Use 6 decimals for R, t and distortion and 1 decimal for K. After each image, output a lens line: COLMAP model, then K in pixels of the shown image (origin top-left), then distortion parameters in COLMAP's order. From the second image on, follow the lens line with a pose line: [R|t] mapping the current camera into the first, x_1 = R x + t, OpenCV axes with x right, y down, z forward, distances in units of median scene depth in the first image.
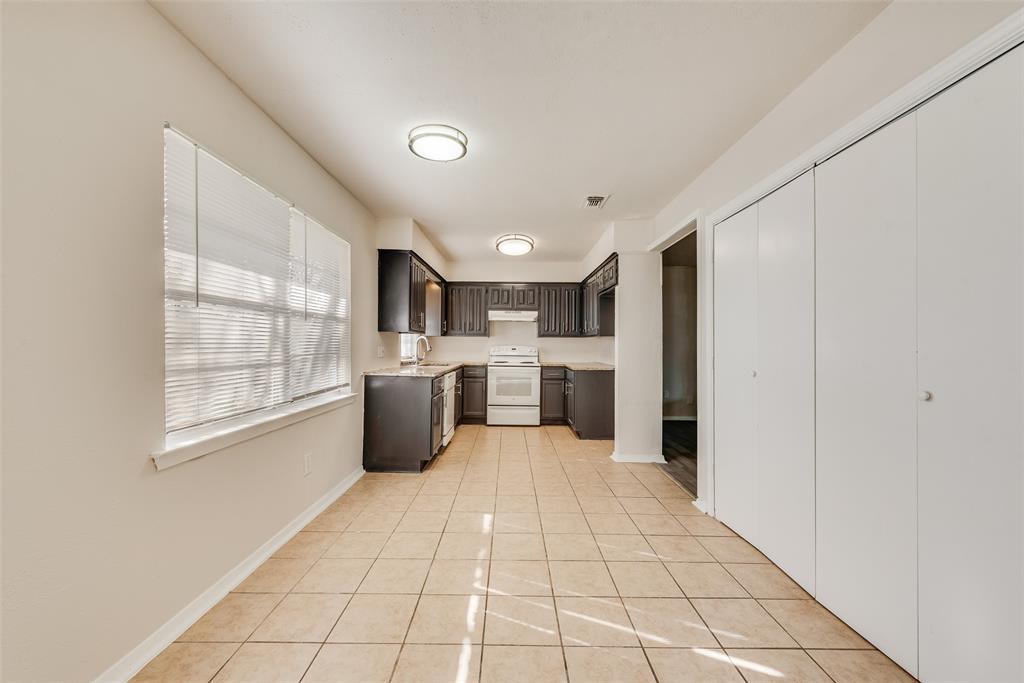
lens RADIAL K [[383.8, 0, 510.0], [0, 383.8, 343.8], [0, 0, 1]] dist [-0.000621, -0.000023]
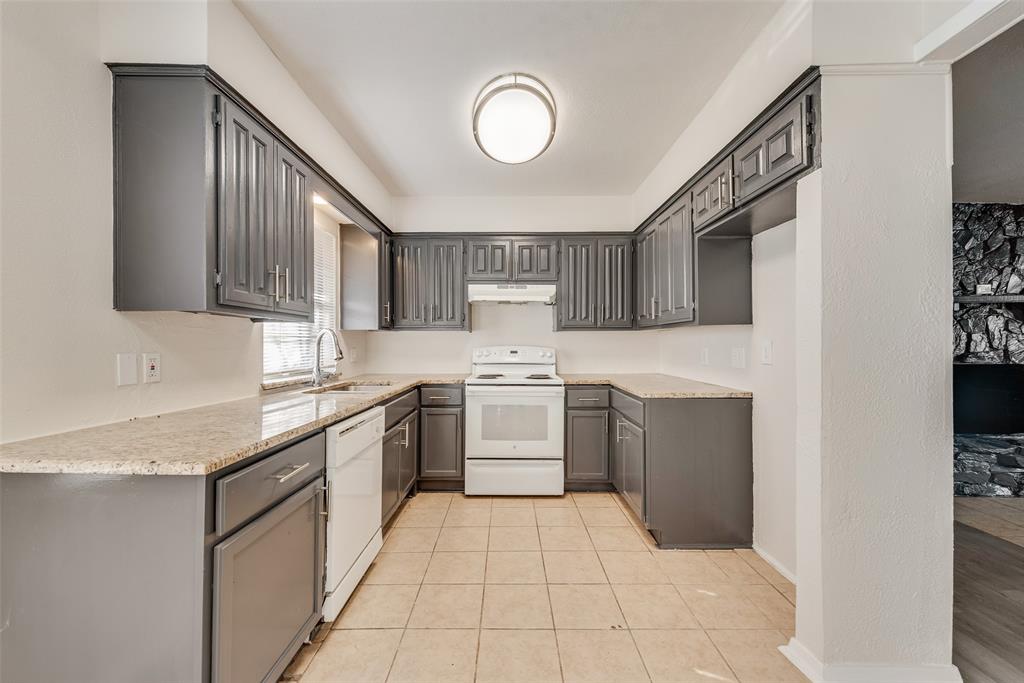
lens RADIAL K [[383.8, 0, 512.6], [0, 383.8, 342.4], [0, 0, 1]] dist [-0.000621, -0.000023]
pose [[0.999921, -0.008882, 0.008938, 0.003338], [0.008889, 0.999960, -0.000697, -0.000104], [-0.008931, 0.000777, 0.999960, 0.459427]]
